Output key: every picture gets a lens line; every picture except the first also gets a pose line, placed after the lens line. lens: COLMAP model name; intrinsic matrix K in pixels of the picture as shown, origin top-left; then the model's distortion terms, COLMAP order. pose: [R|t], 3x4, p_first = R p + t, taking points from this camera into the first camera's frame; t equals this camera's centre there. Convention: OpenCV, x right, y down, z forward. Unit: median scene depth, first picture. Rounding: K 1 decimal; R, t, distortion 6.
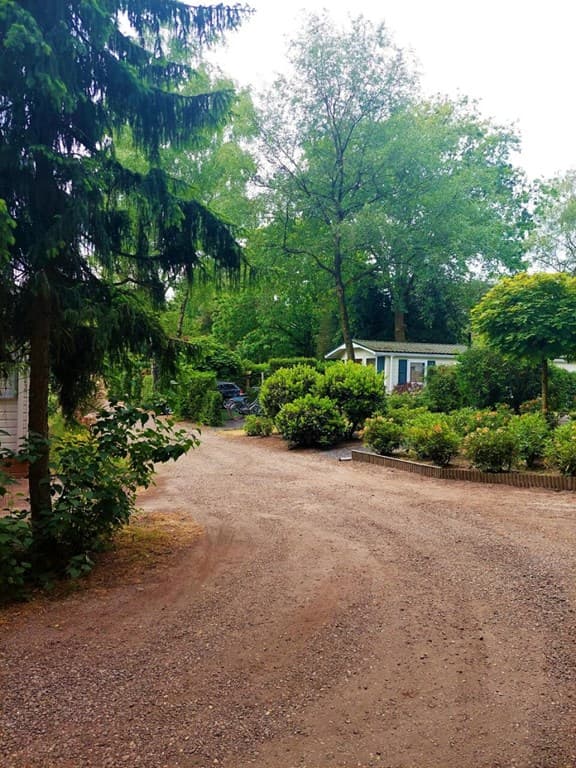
lens RADIAL K [[539.8, 0, 288.2], [0, 539.8, 395.1], [0, 0, 1]] dist [0.059983, -0.087389]
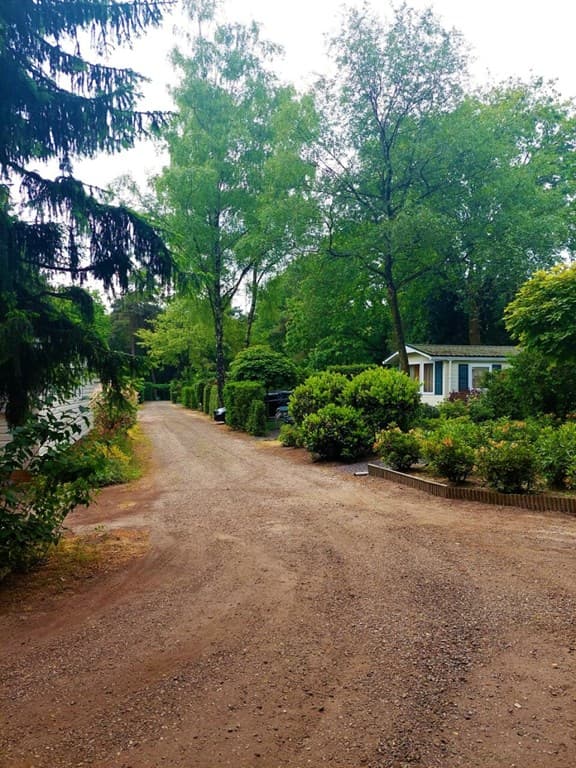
lens RADIAL K [[544.0, 0, 288.1], [0, 544.0, 393.2], [0, 0, 1]] dist [0.047736, -0.056868]
pose [[0.985918, -0.013854, -0.166653, 0.116039], [0.011048, 0.999781, -0.017752, -0.003968], [0.166863, 0.015661, 0.985856, 0.043885]]
